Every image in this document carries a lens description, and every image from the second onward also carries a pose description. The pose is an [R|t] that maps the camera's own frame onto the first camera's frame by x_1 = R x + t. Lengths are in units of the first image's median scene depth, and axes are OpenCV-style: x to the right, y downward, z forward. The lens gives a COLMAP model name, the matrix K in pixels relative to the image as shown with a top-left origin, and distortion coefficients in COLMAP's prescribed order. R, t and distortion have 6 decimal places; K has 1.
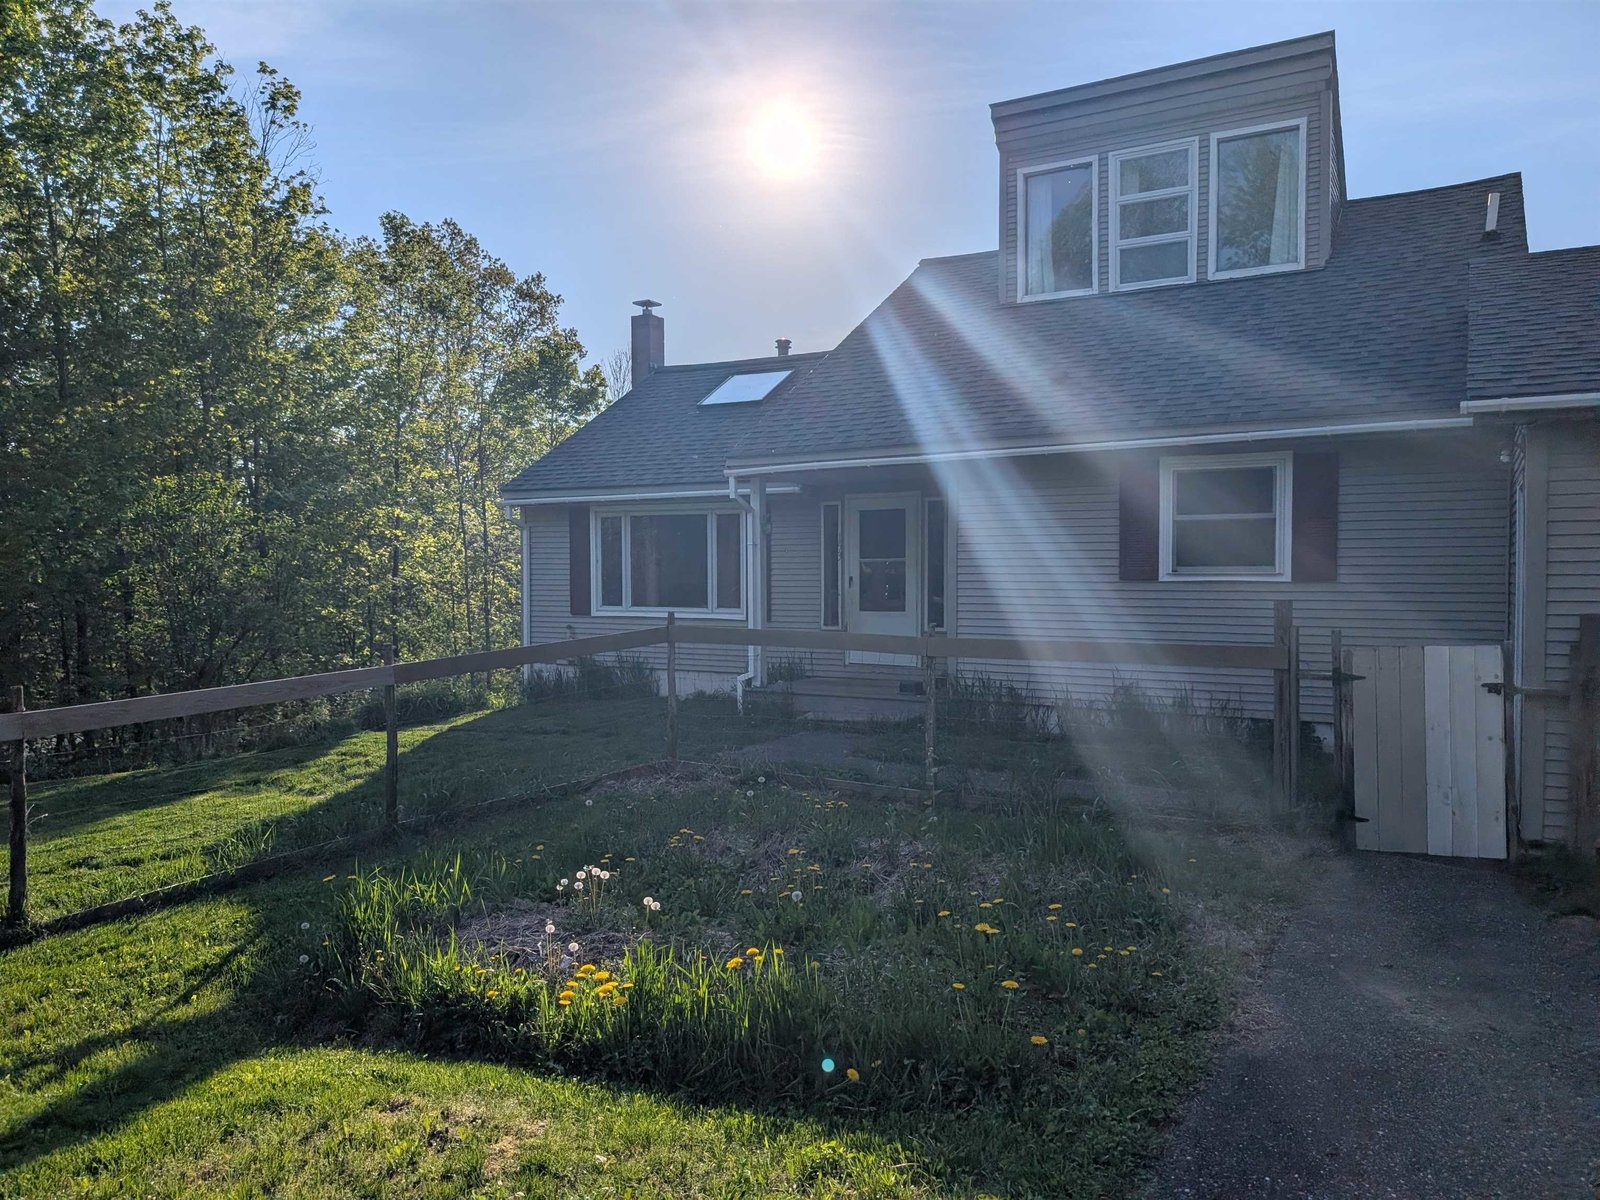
lens RADIAL K [[1120.0, 0, 800.0], [0, 1120.0, 600.0], [0, 0, 1]] dist [0.074097, -0.003789]
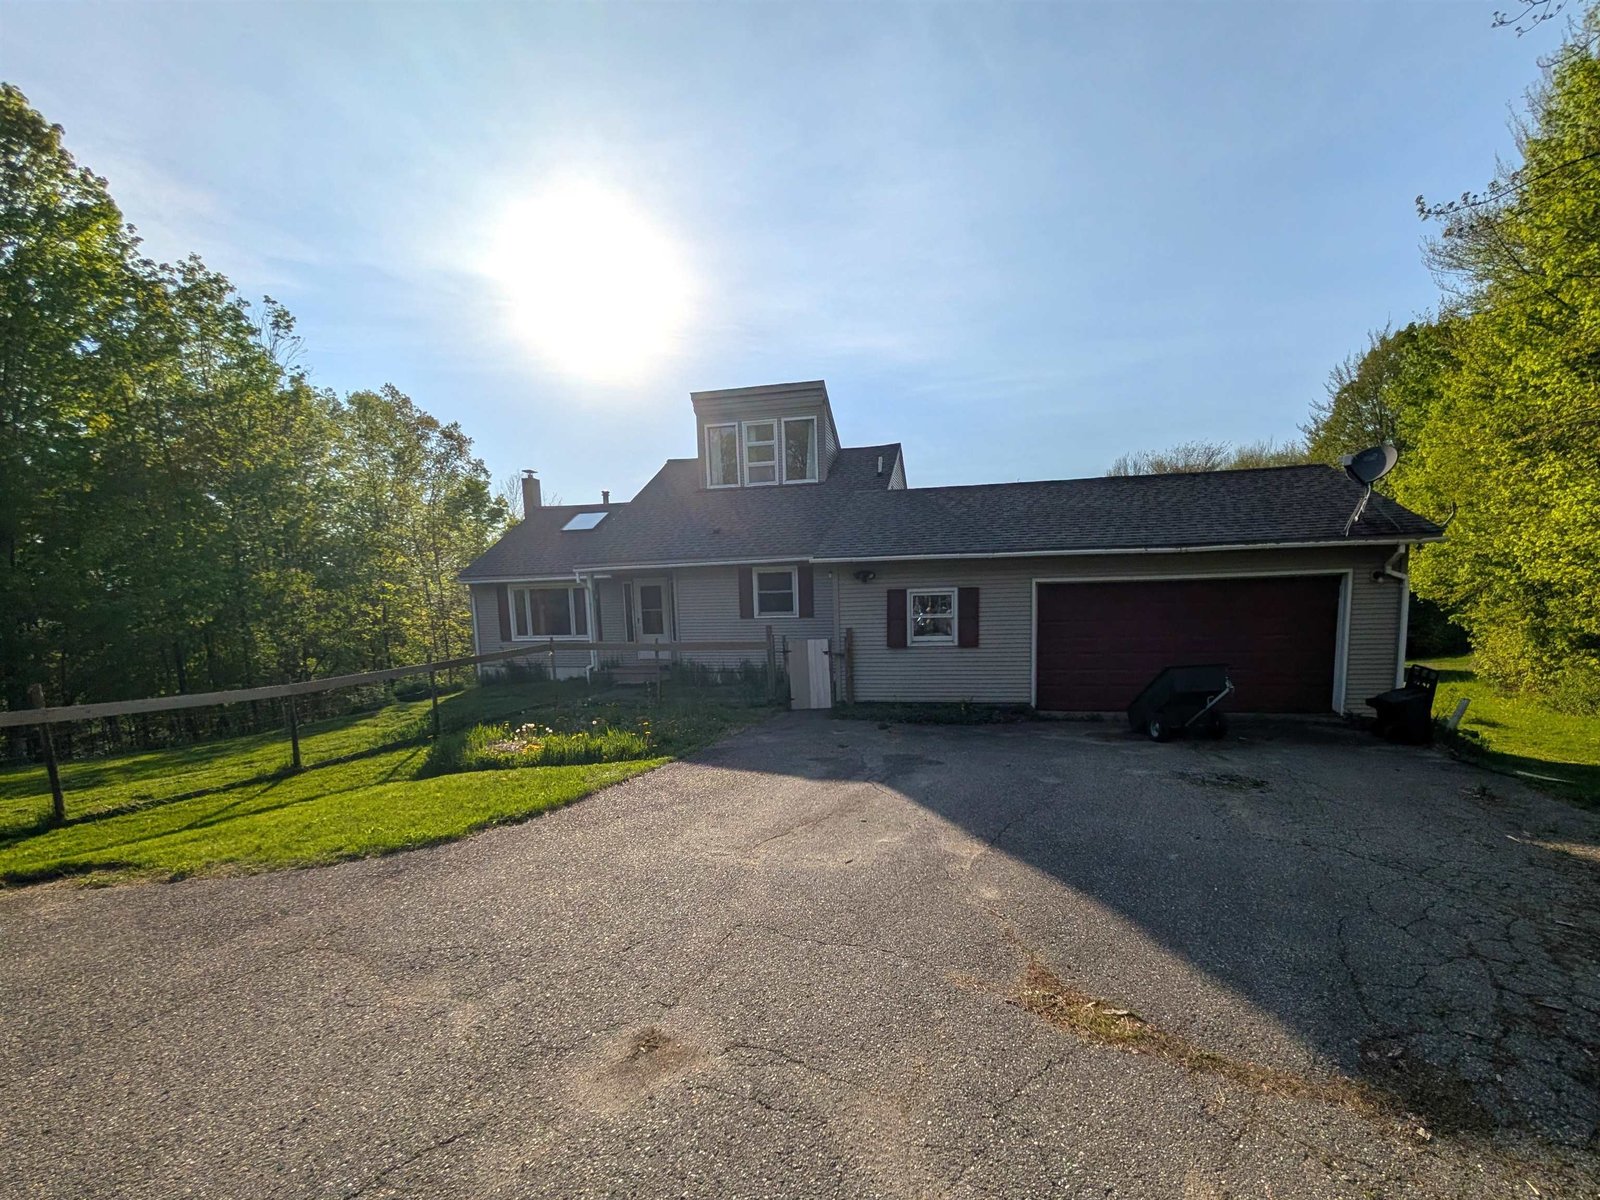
lens RADIAL K [[796.1, 0, 794.0], [0, 796.1, 732.9], [0, 0, 1]] dist [-0.000067, 0.000803]
pose [[0.985784, -0.055925, 0.158439, 0.061471], [0.033811, 0.989718, 0.138977, -0.003555], [-0.164582, -0.131645, 0.977539, -0.412173]]
